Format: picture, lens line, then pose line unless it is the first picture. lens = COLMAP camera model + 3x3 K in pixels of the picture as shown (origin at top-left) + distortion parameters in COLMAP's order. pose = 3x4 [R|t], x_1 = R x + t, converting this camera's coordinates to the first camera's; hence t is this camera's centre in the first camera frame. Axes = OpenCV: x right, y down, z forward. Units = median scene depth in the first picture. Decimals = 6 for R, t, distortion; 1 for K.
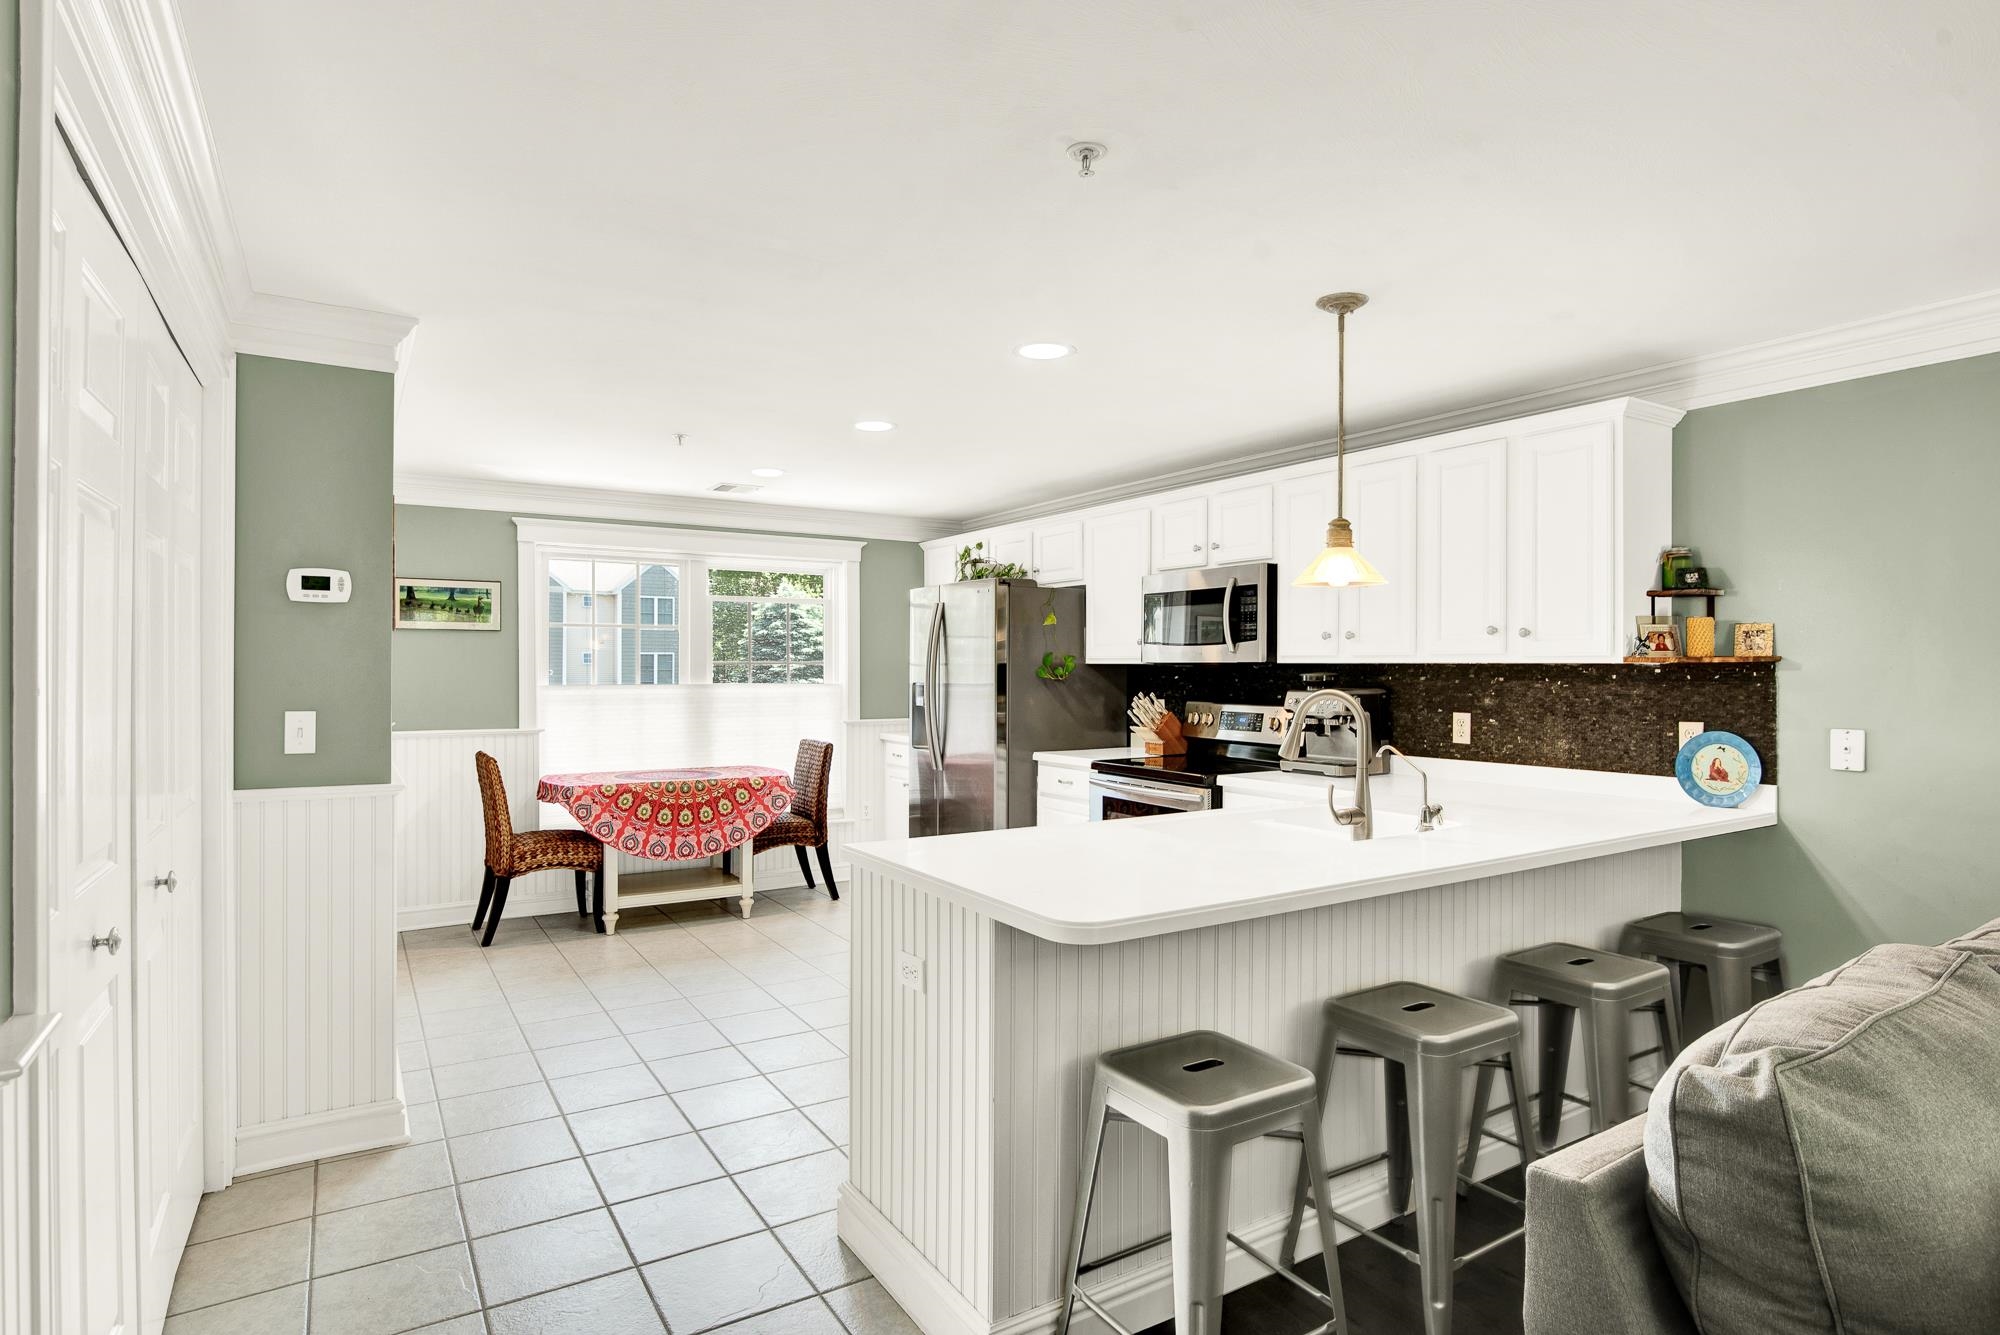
lens RADIAL K [[1046.5, 0, 1000.0], [0, 1046.5, 667.5], [0, 0, 1]] dist [0.002639, 0.000150]
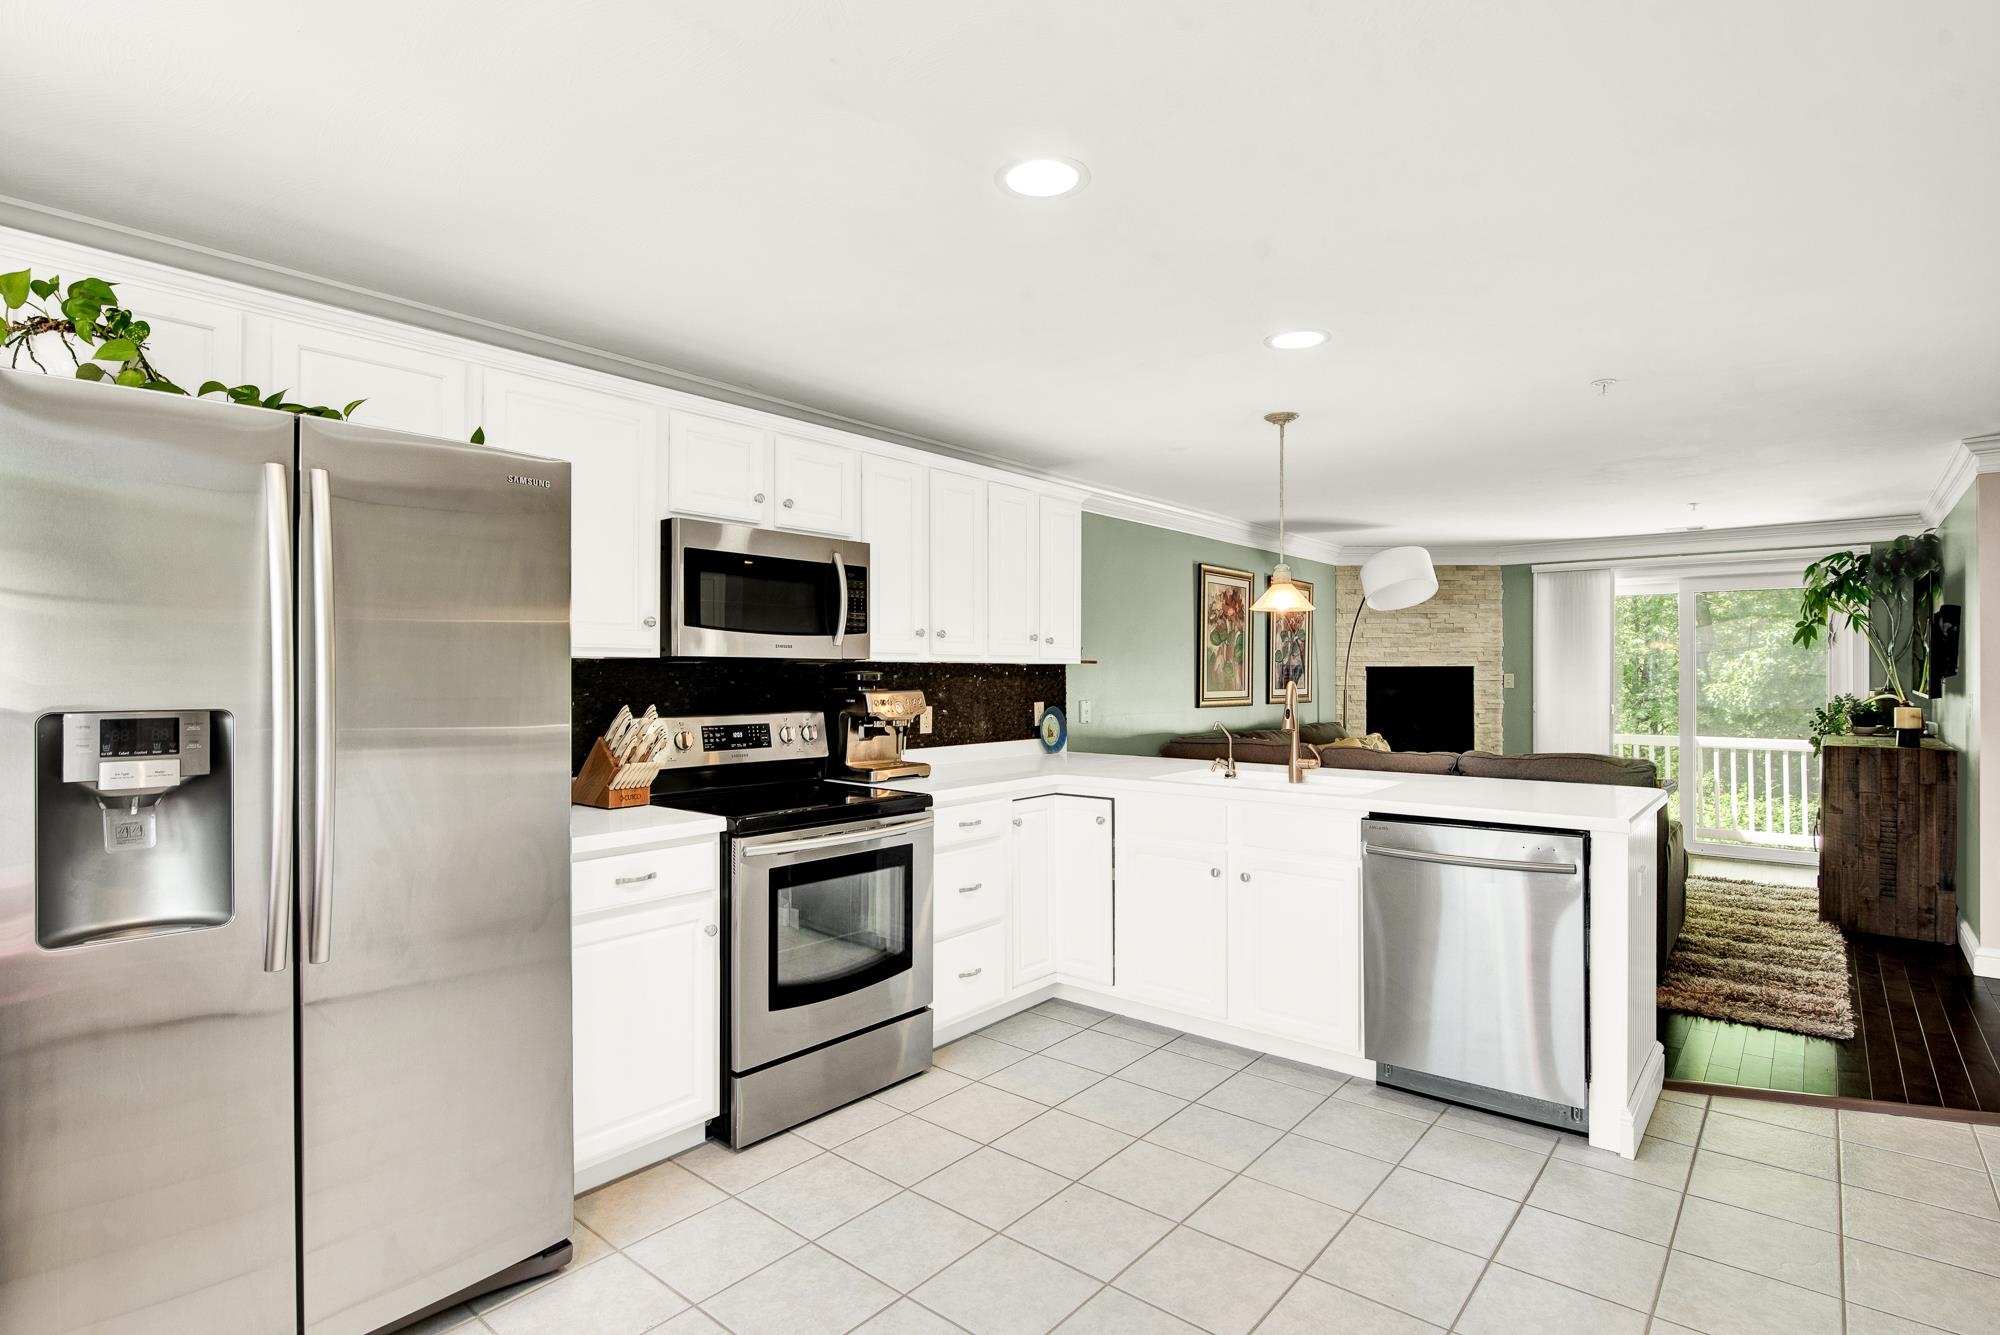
lens RADIAL K [[1018.5, 0, 1016.5], [0, 1018.5, 673.1], [0, 0, 1]] dist [-0.004387, -0.001357]
pose [[-0.324065, -0.002996, 0.946030, -0.636936], [-0.000906, 0.999996, 0.002856, 0.004378], [-0.946035, 0.000069, -0.324066, 1.279041]]
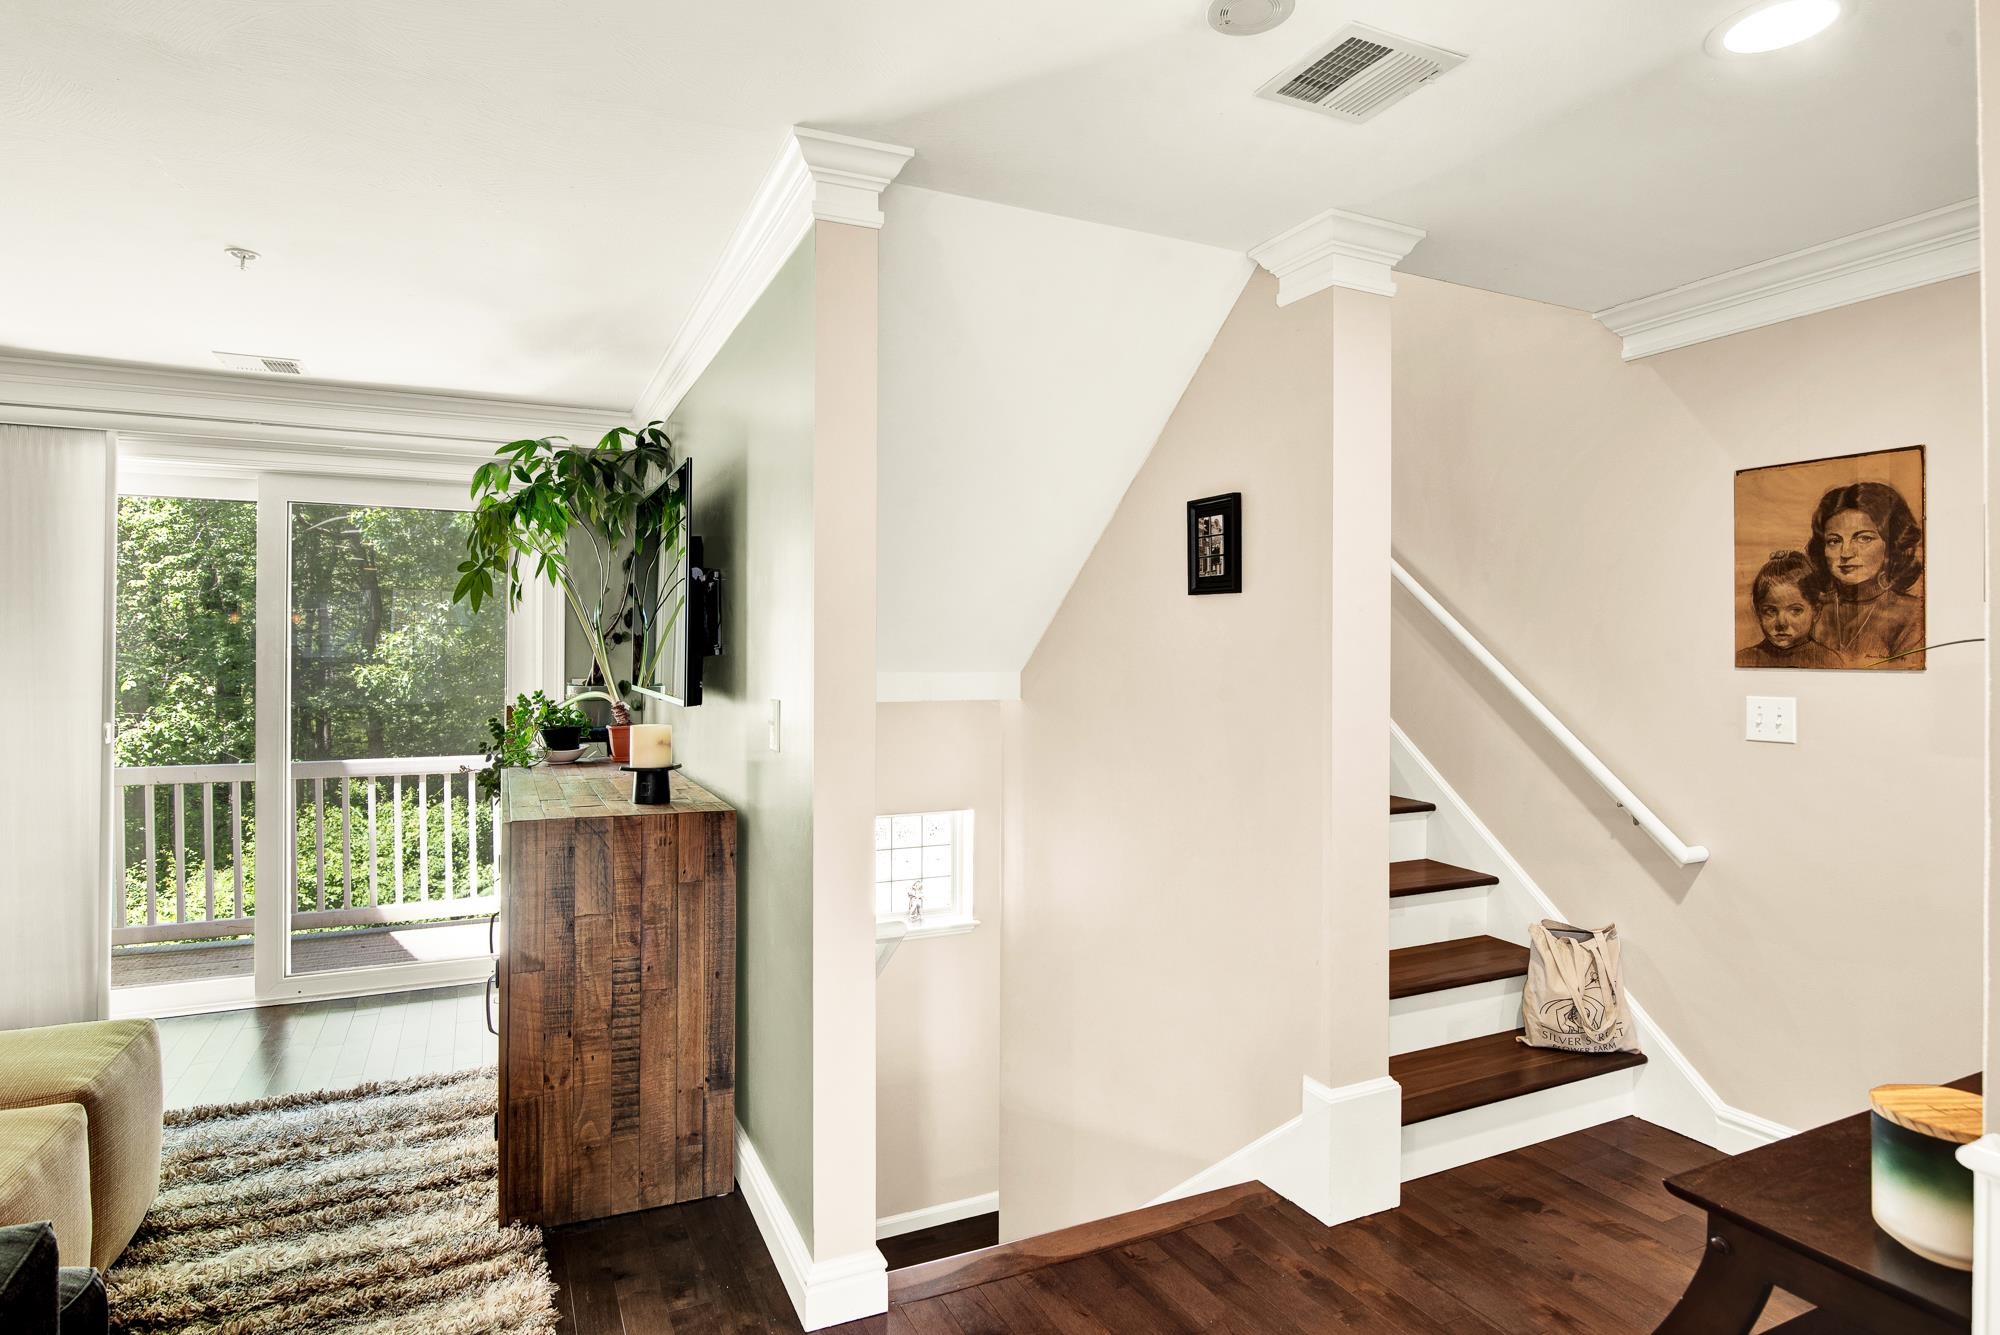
lens RADIAL K [[1059.8, 0, 997.6], [0, 1059.8, 651.7], [0, 0, 1]] dist [-0.009419, 0.000156]
pose [[-0.992373, -0.004171, 0.123198, -0.074470], [-0.004597, 0.999984, -0.003176, 0.004538], [-0.123183, -0.003718, -0.992377, 0.415291]]
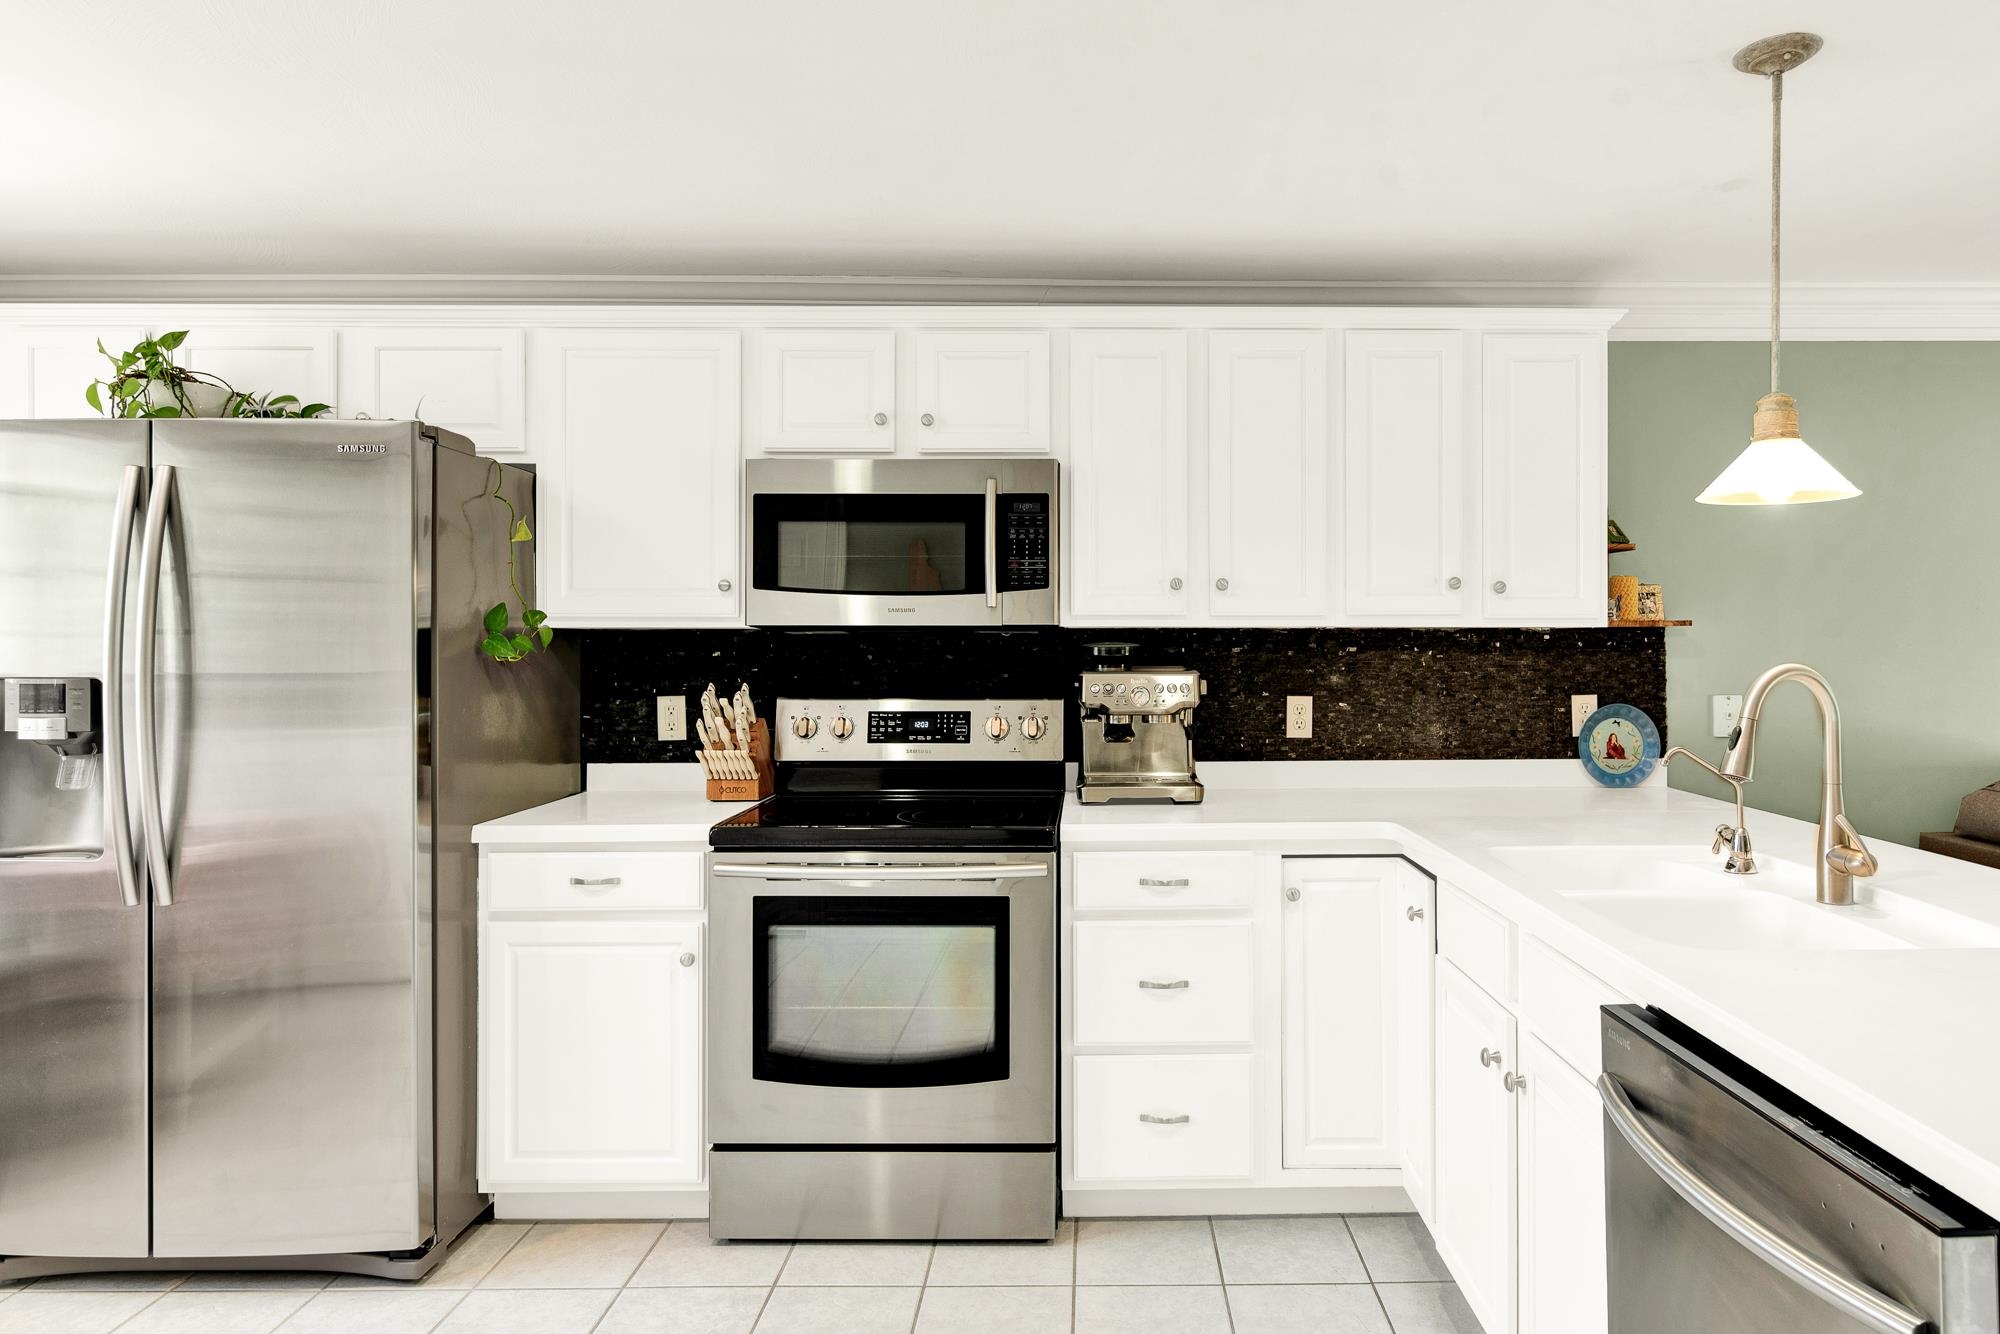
lens RADIAL K [[1254.5, 0, 1092.1], [0, 1254.5, 642.4], [0, 0, 1]] dist [-0.000507, -0.000290]
pose [[0.523195, -0.003993, 0.852203, -0.385272], [0.003026, 0.999991, 0.002828, 0.003093], [-0.852207, 0.001099, 0.523203, 0.673423]]
